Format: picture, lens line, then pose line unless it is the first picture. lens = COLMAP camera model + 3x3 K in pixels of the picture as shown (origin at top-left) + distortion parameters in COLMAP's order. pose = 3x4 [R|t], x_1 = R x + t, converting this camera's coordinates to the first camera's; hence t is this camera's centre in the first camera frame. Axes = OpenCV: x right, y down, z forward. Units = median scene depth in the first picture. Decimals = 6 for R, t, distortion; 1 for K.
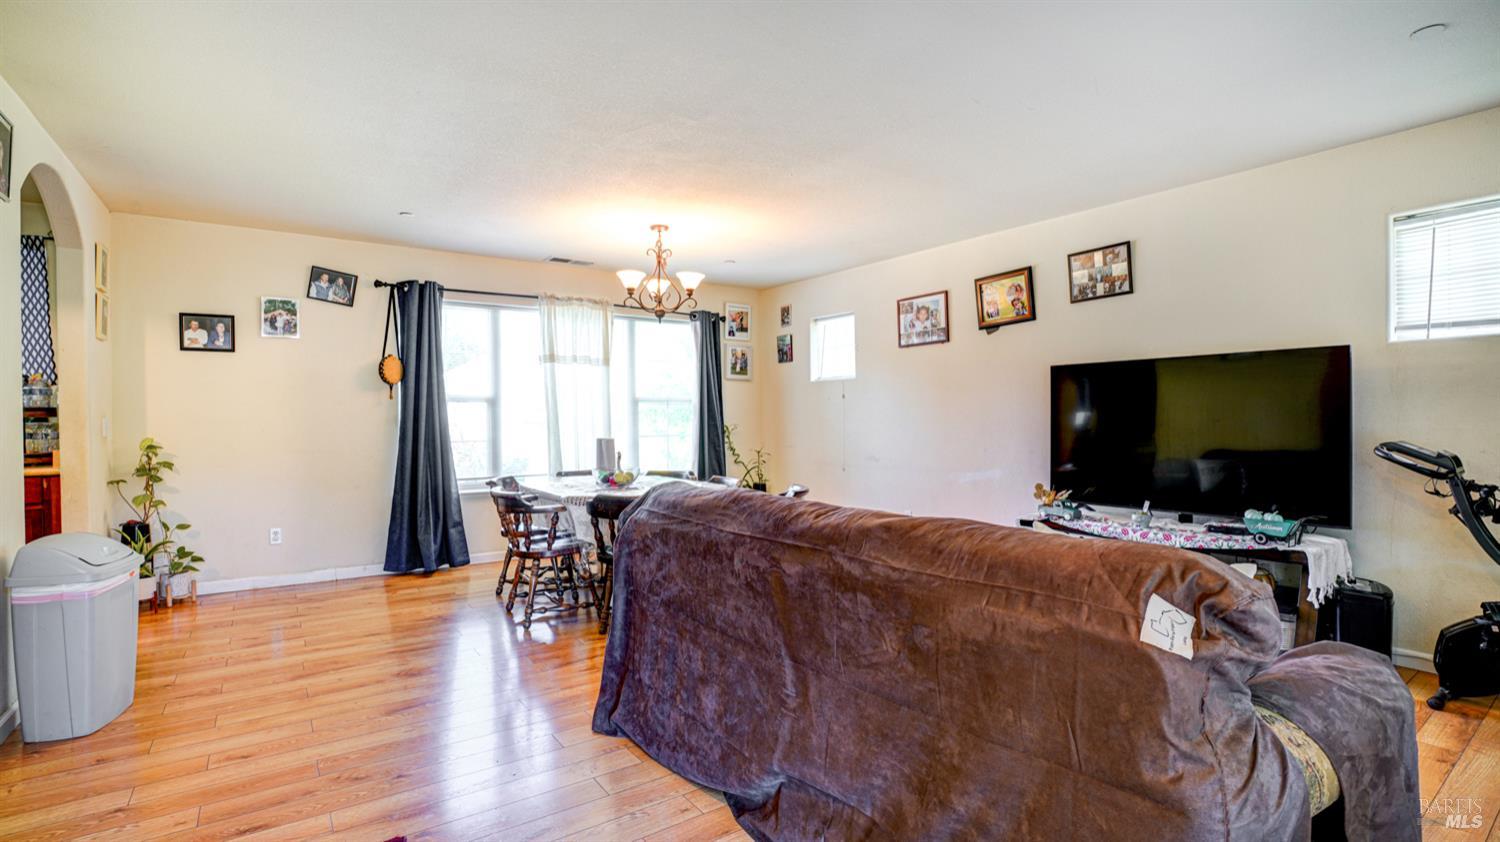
lens RADIAL K [[682.7, 0, 755.6], [0, 682.7, 417.8], [0, 0, 1]] dist [-0.000654, -0.000021]
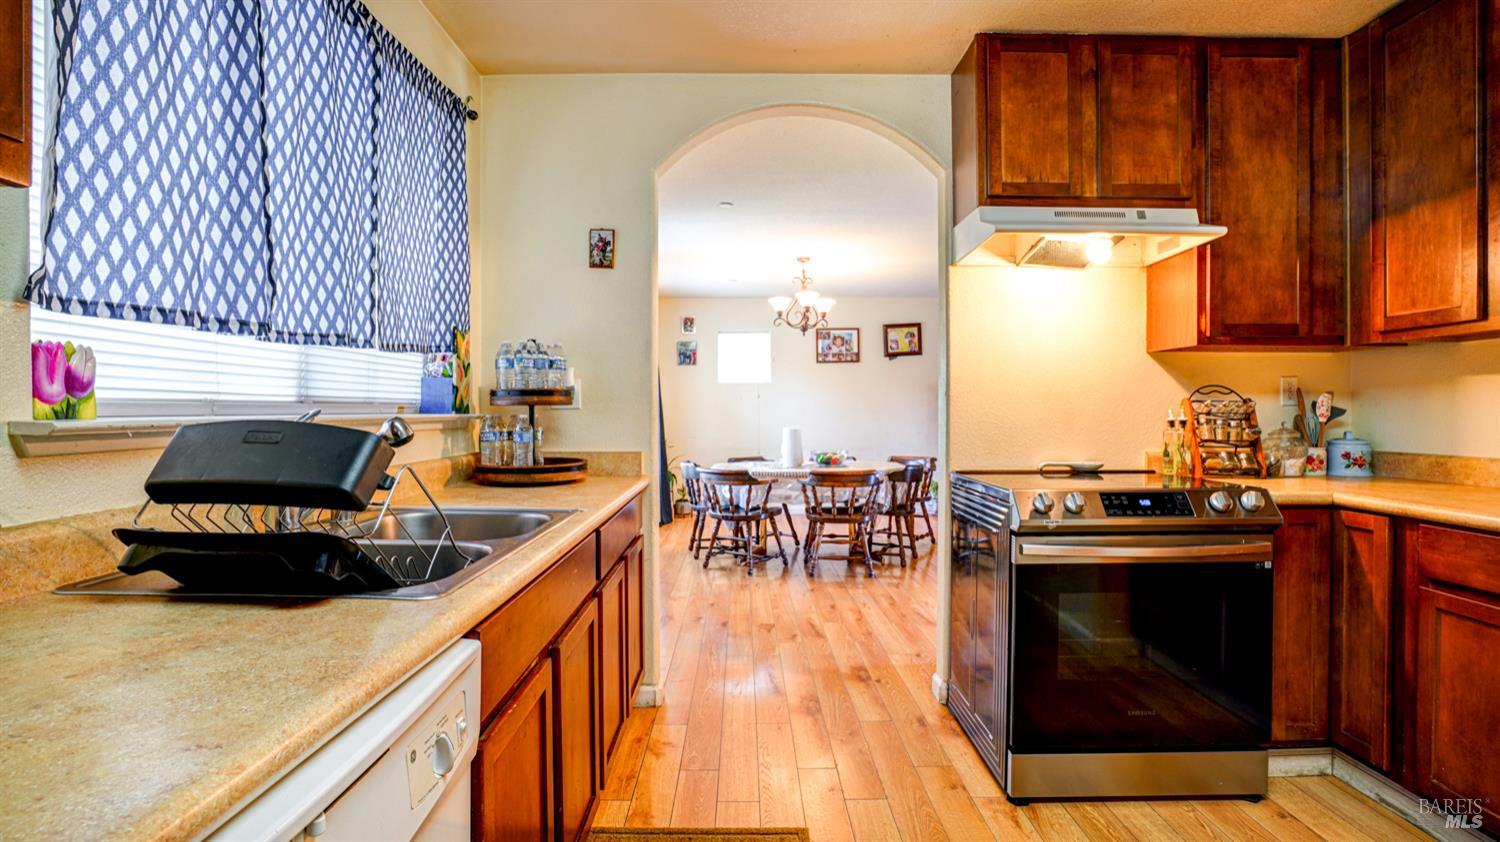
lens RADIAL K [[682.7, 0, 756.6], [0, 682.7, 419.6], [0, 0, 1]] dist [-0.000654, -0.000021]
pose [[0.554324, -0.010020, 0.832241, -1.082425], [0.005872, 0.999950, 0.008128, 0.002380], [-0.832280, 0.000381, 0.554355, 0.340984]]
